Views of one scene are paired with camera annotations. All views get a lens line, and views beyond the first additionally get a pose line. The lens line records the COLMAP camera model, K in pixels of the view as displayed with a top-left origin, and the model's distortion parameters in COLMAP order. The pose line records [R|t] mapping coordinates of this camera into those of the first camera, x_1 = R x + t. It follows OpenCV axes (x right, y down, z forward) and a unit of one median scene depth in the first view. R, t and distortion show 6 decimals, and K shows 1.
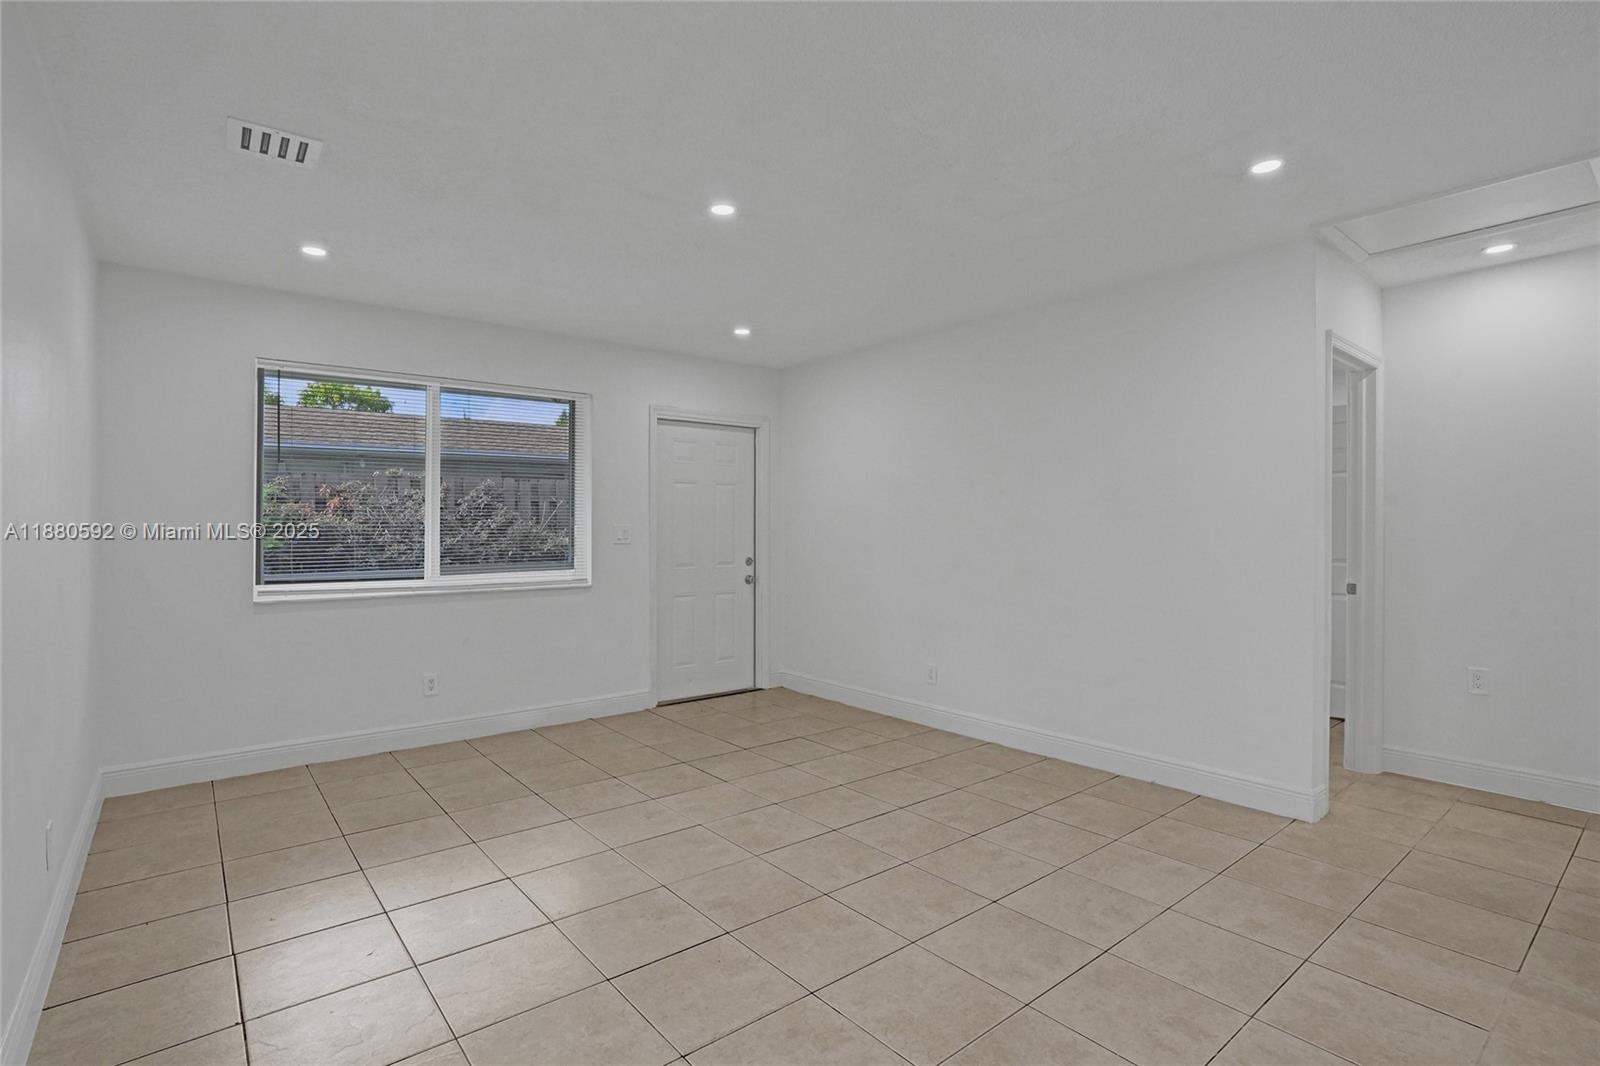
lens RADIAL K [[761.4, 0, 798.0], [0, 761.4, 529.7], [0, 0, 1]] dist [-0.033775, -0.000069]
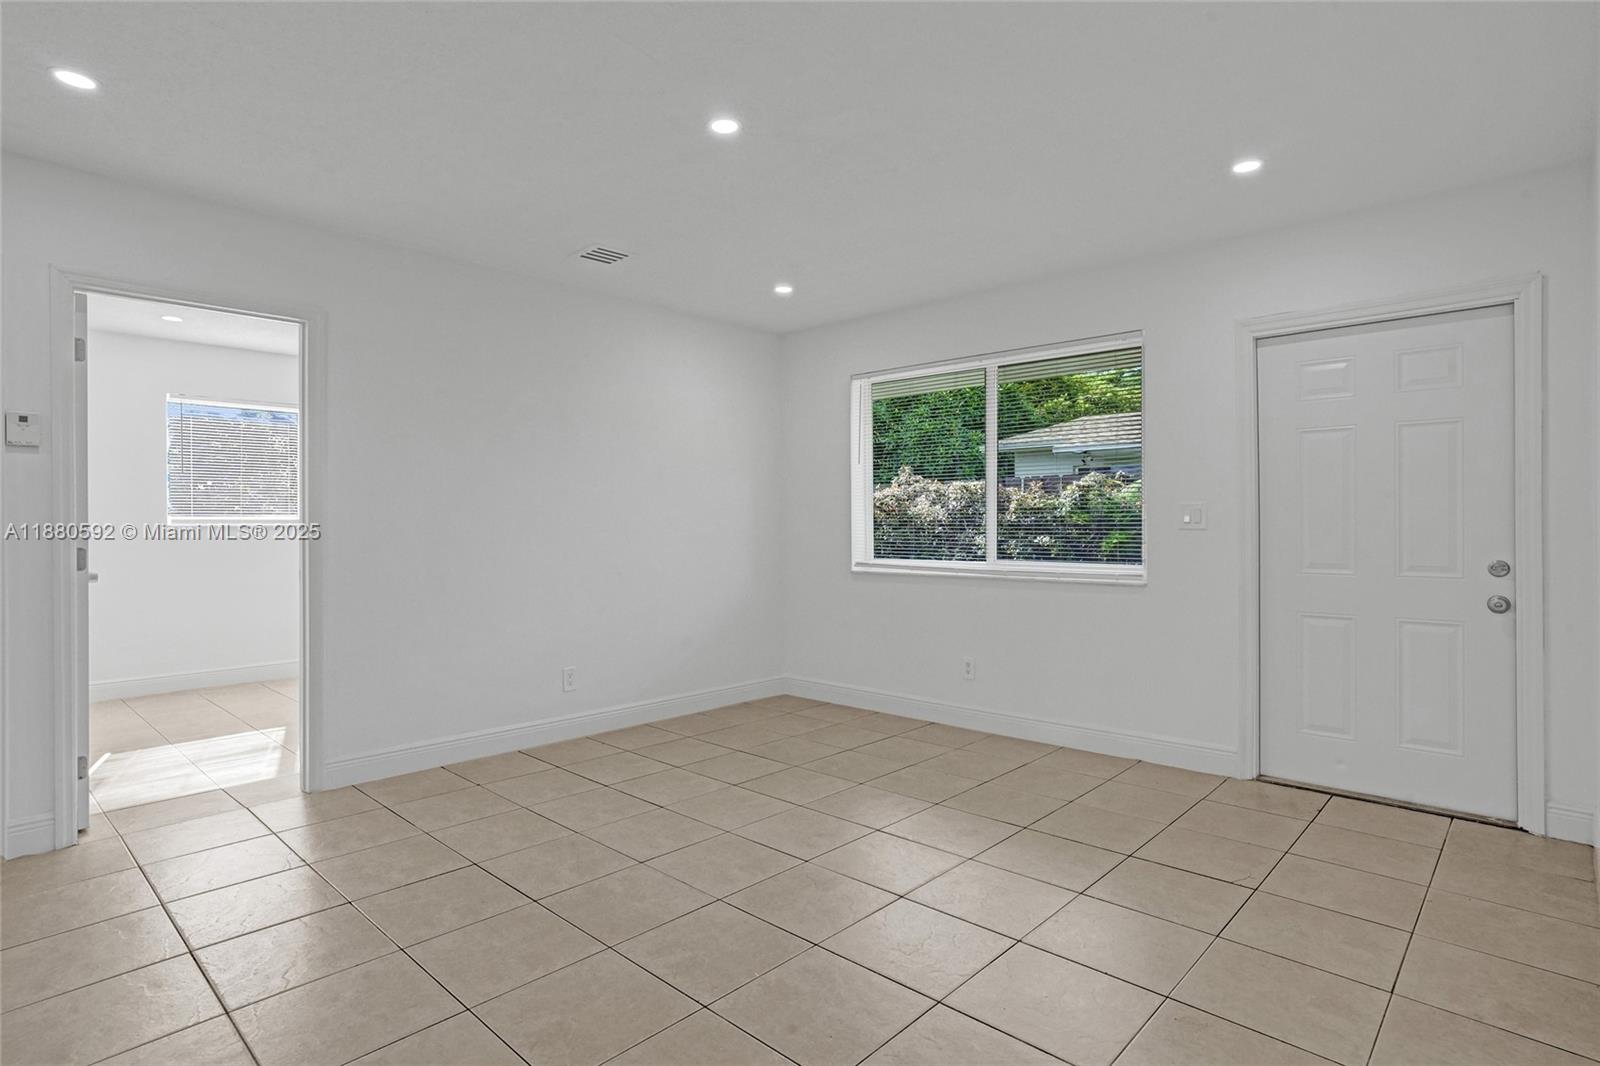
lens RADIAL K [[813.1, 0, 798.8], [0, 813.1, 530.3], [0, 0, 1]] dist [-0.019384, -0.000426]
pose [[0.146072, 0.006559, -0.989252, 0.526643], [-0.000358, 0.999978, 0.006577, 0.017047], [0.989274, -0.000606, 0.146072, 0.615540]]
